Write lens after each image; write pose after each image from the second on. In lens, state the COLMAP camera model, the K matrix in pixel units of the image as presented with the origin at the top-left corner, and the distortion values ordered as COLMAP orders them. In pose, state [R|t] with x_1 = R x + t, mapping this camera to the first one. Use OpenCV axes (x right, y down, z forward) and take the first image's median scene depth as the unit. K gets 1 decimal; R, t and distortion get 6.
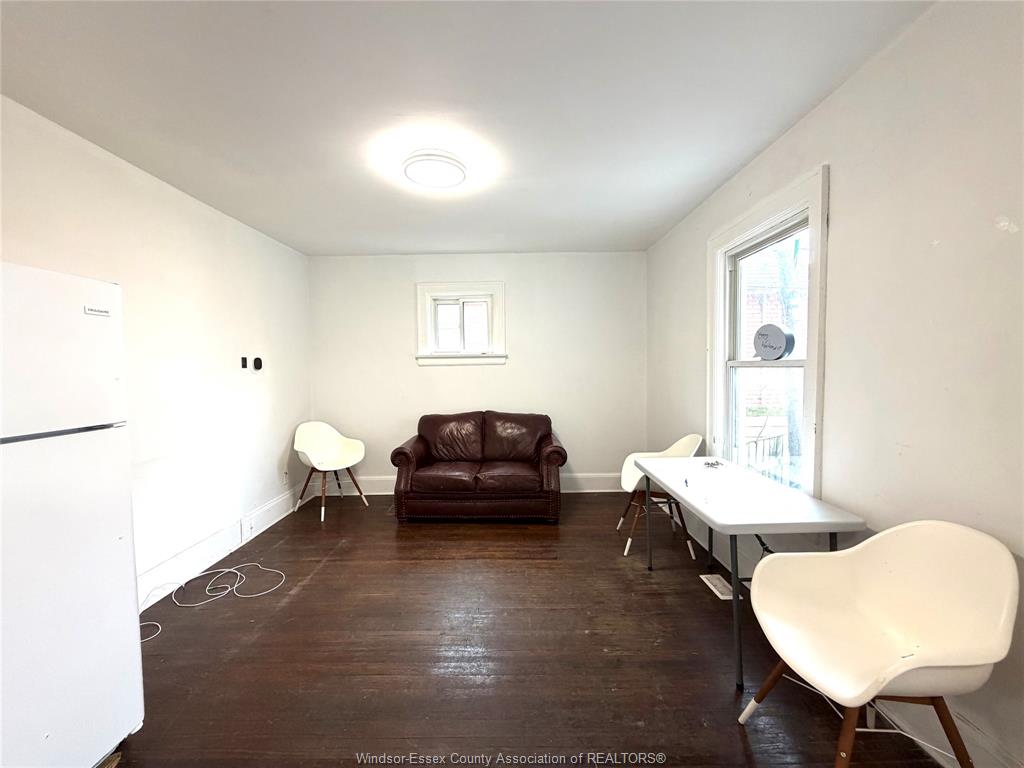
lens RADIAL K [[405.6, 0, 512.0], [0, 405.6, 384.0], [0, 0, 1]] dist [-0.002112, -0.000111]
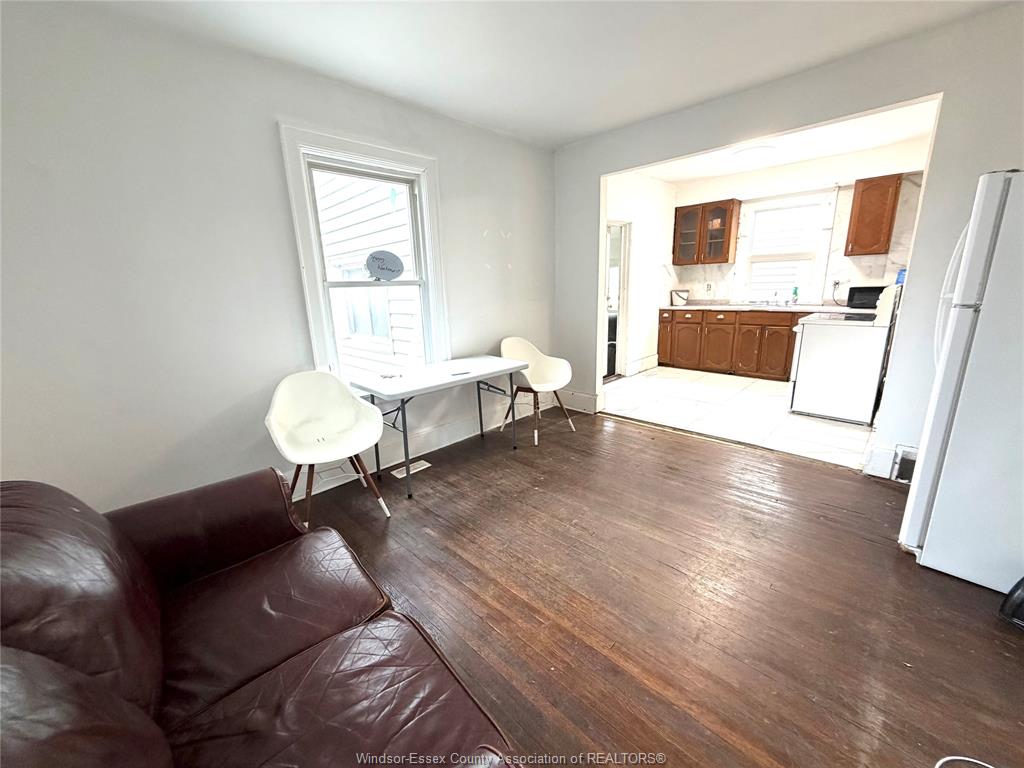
lens RADIAL K [[405.6, 0, 512.0], [0, 405.6, 384.0], [0, 0, 1]] dist [-0.002112, -0.000111]
pose [[-0.705686, -0.132963, 0.695937, -0.526089], [0.073675, 0.963139, 0.258720, -0.043412], [-0.704684, 0.233848, -0.669877, 1.568928]]
